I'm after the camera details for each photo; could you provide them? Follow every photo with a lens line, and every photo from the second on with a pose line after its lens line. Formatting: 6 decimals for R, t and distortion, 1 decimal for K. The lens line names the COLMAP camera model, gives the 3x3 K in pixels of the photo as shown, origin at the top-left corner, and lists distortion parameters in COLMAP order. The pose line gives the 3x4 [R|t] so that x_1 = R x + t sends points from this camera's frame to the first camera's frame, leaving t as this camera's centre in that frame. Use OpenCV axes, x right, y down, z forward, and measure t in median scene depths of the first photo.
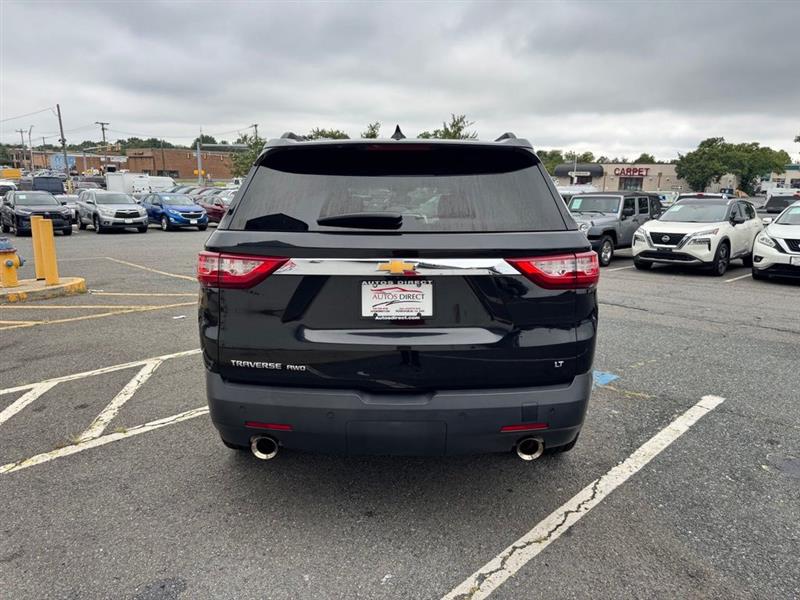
lens RADIAL K [[560.0, 0, 399.3], [0, 560.0, 302.1], [0, 0, 1]] dist [0.056688, -0.082047]
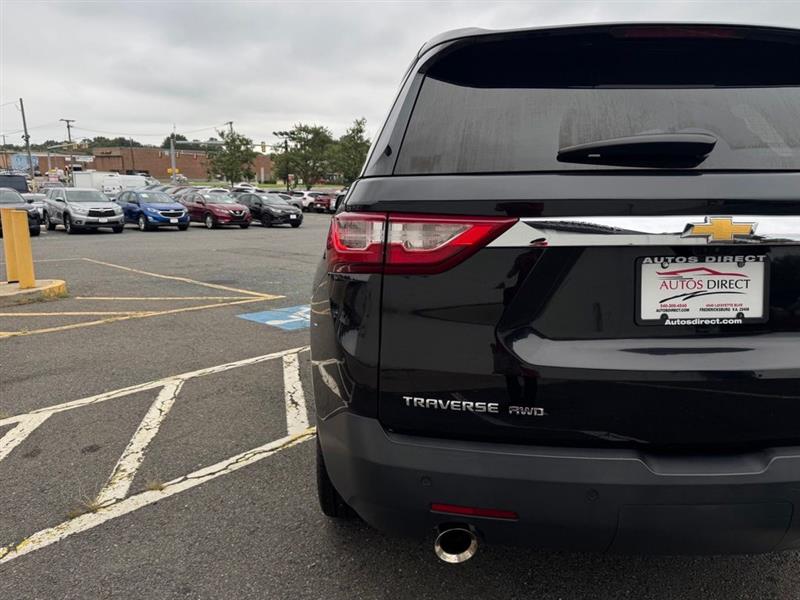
lens RADIAL K [[585.0, 0, 400.0], [0, 585.0, 300.0], [0, 0, 1]] dist [0.044840, -0.064704]
pose [[0.999506, -0.008881, 0.030161, -0.183841], [0.009235, 0.999890, -0.011613, 0.005826], [-0.030055, 0.011886, 0.999478, 0.226382]]
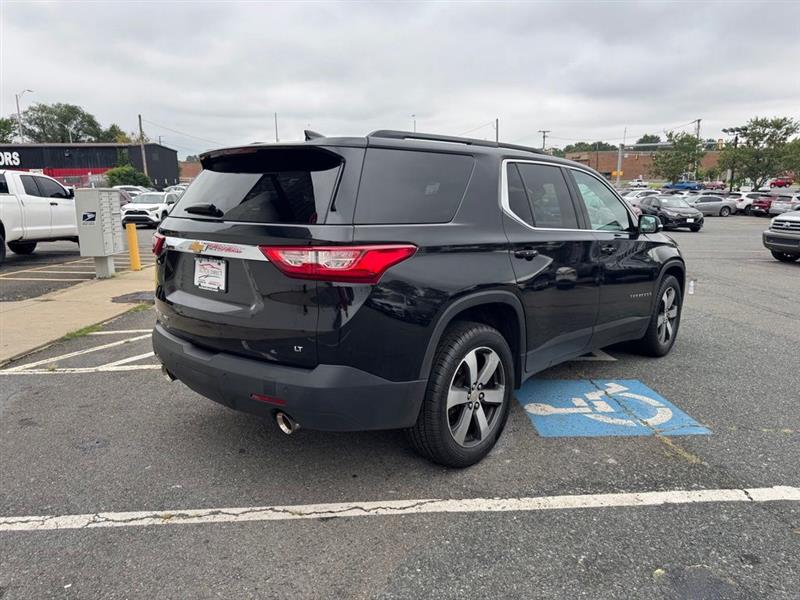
lens RADIAL K [[560.7, 0, 398.3], [0, 560.7, 299.8], [0, 0, 1]] dist [0.004774, -0.002171]
pose [[0.750808, 0.117571, -0.649973, 0.627540], [-0.120889, 0.991869, 0.039771, -0.026667], [0.649364, 0.048715, 0.758916, 0.182195]]
